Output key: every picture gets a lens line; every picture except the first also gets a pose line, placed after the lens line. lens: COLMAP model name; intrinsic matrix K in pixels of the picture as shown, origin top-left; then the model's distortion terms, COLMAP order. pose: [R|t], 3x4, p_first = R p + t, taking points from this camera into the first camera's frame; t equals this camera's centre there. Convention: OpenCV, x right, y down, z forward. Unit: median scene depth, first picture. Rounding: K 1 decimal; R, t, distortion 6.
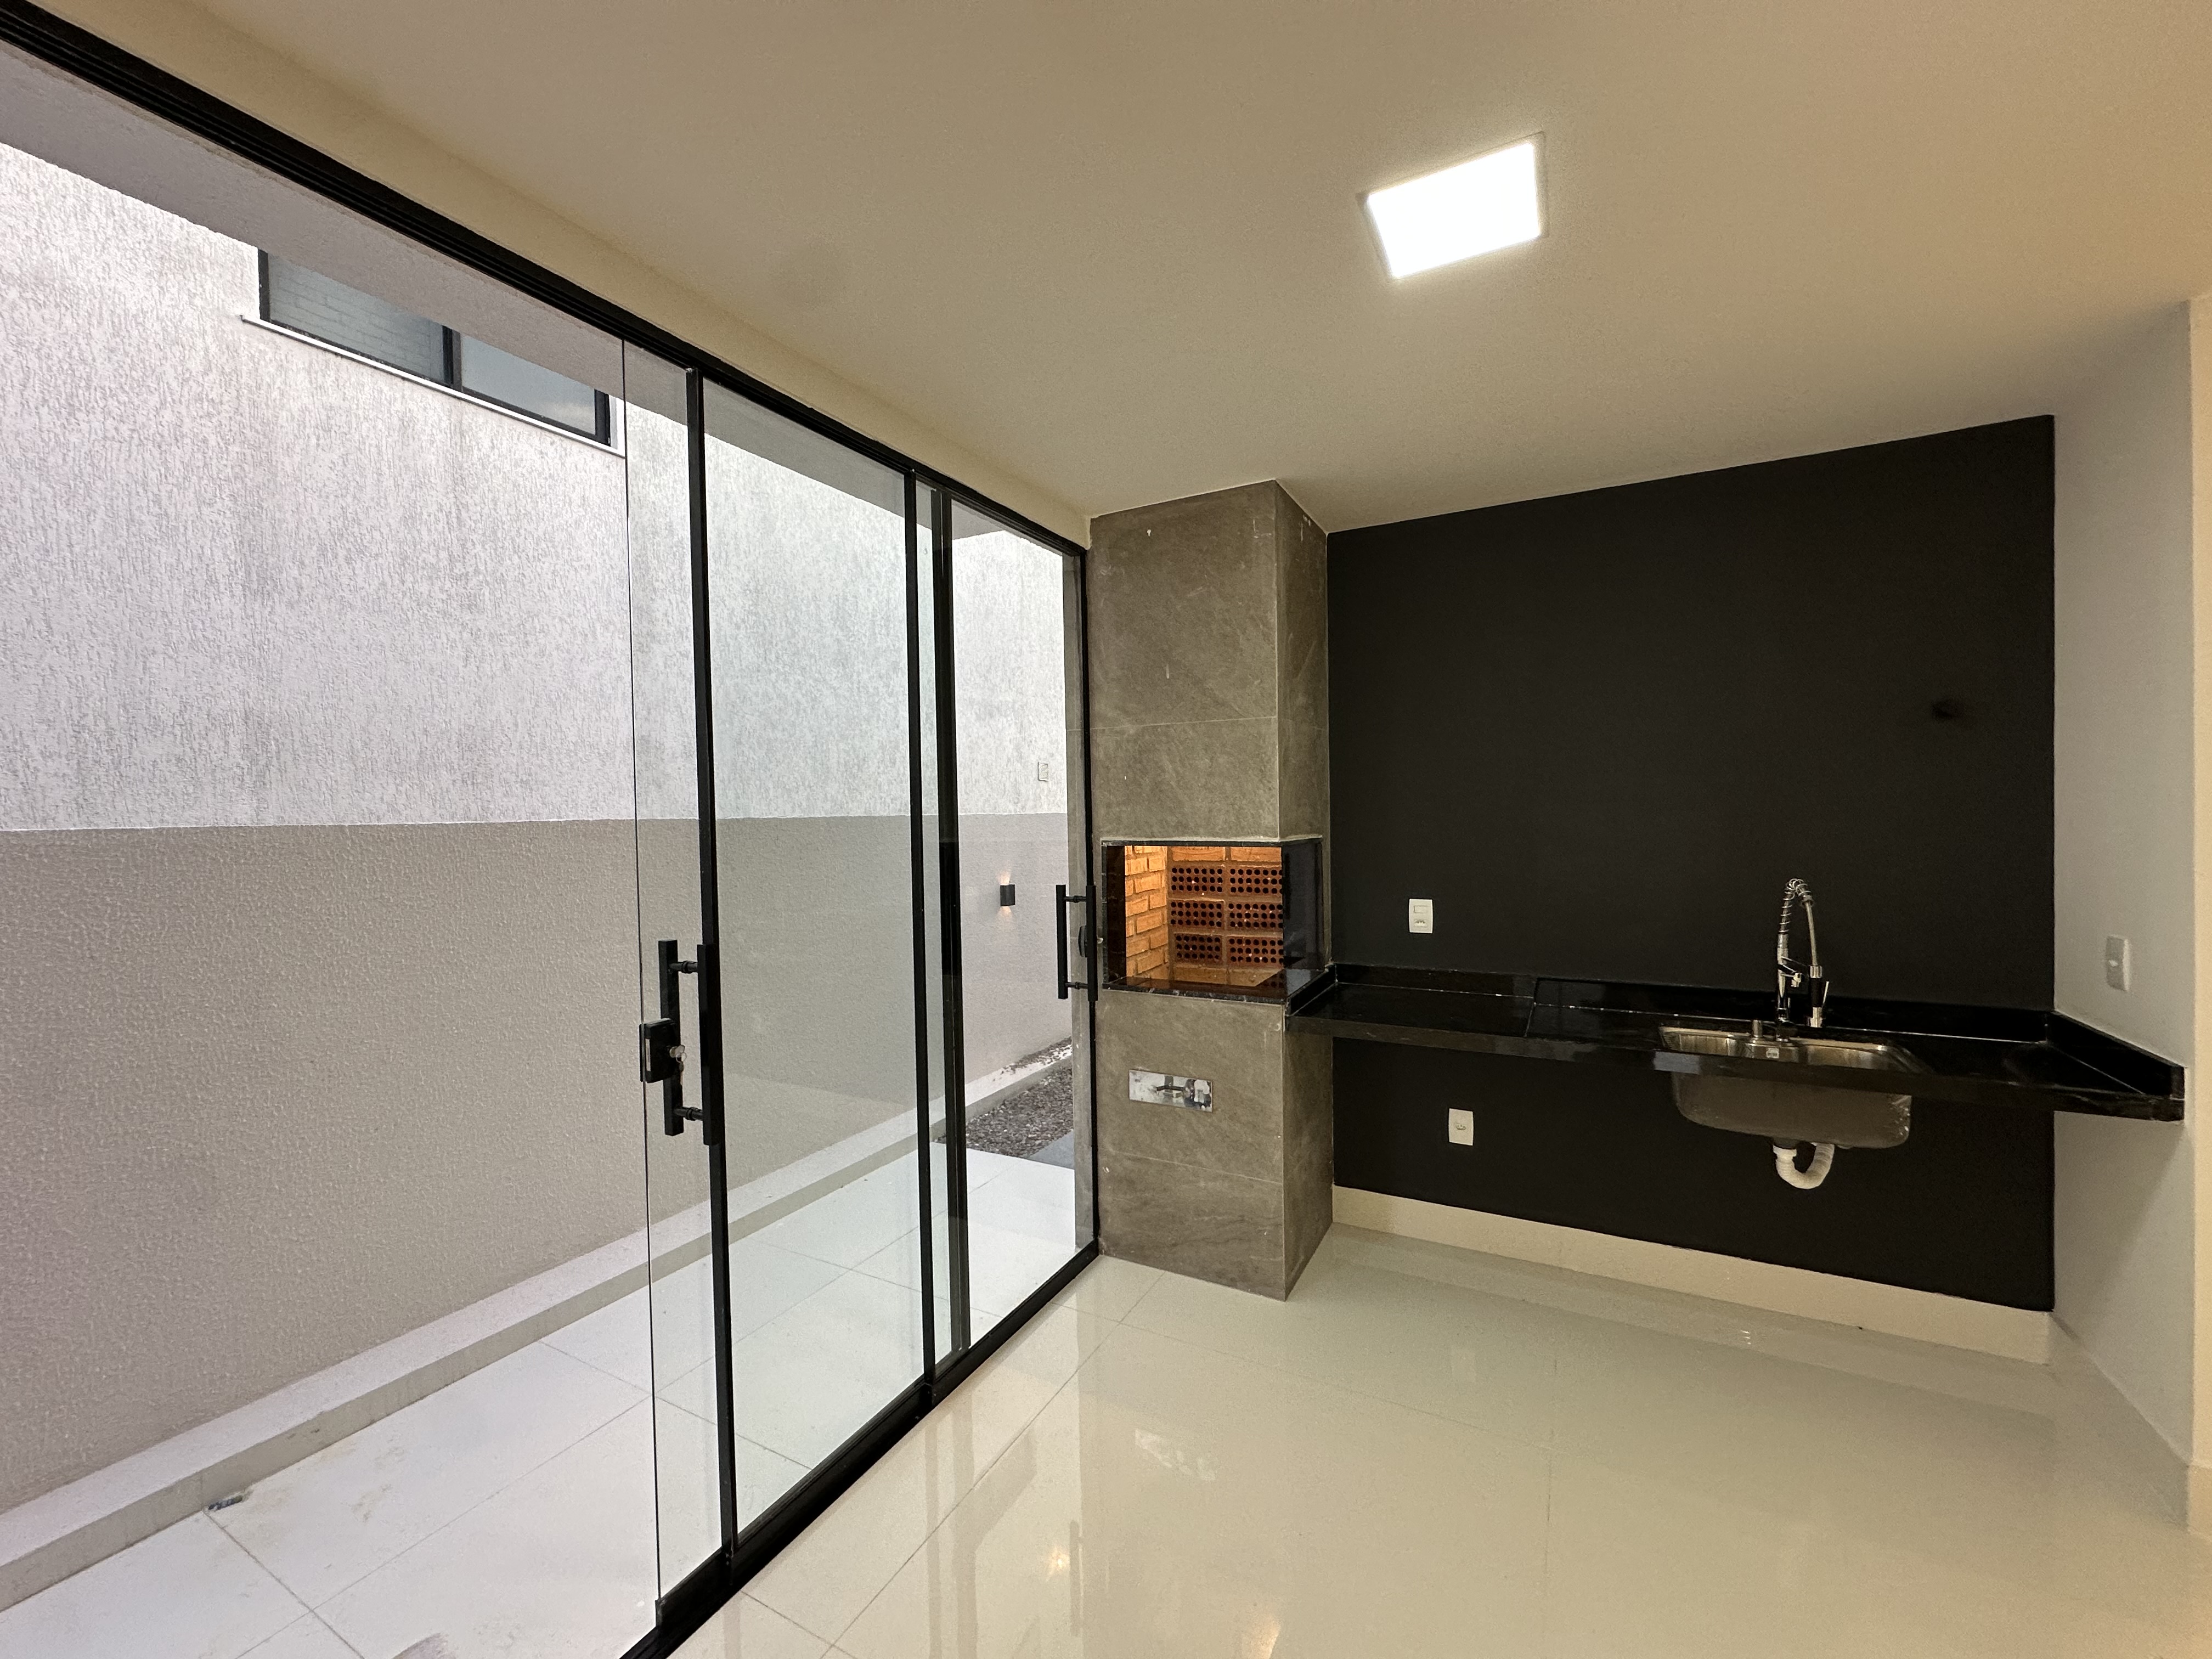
lens RADIAL K [[882.0, 0, 1110.0], [0, 882.0, 831.2], [0, 0, 1]] dist [-0.003543, 0.000459]
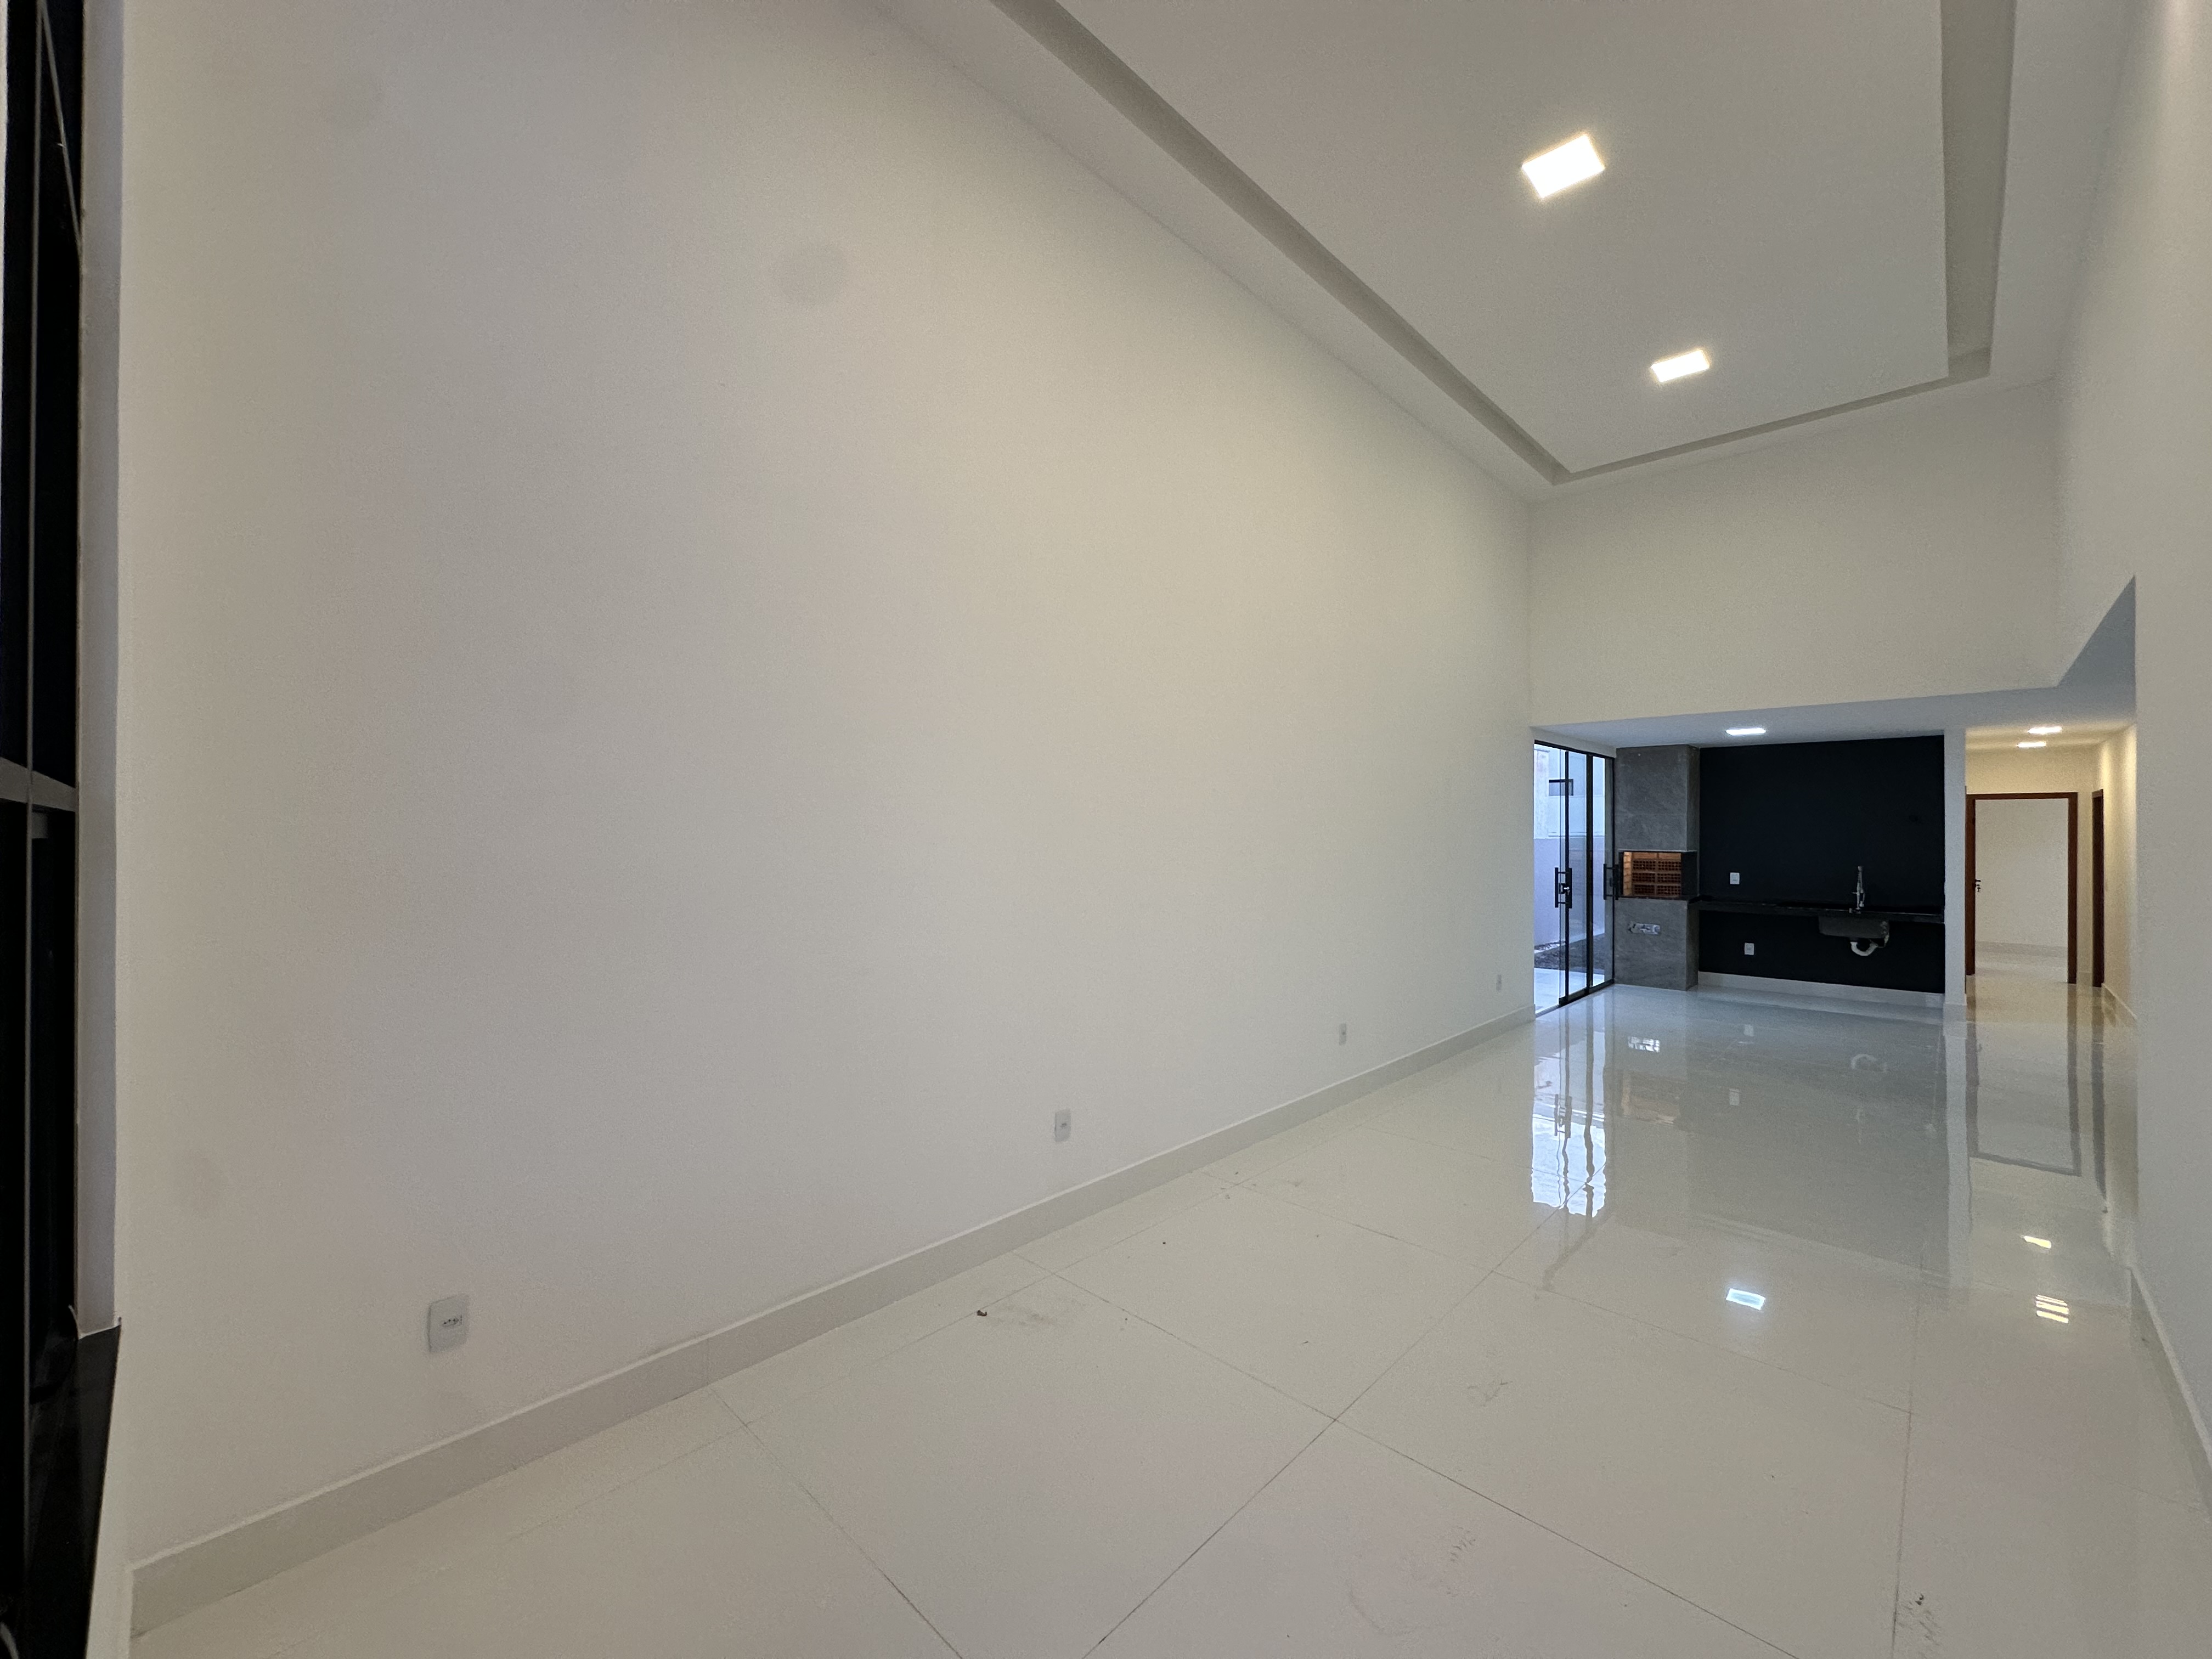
lens RADIAL K [[882.0, 0, 1099.4], [0, 882.0, 822.6], [0, 0, 1]] dist [-0.003543, 0.000459]
pose [[0.962687, 0.020973, -0.269804, -0.948213], [-0.026326, 0.999522, -0.016237, 0.012281], [0.269334, 0.022734, 0.962778, -2.533478]]
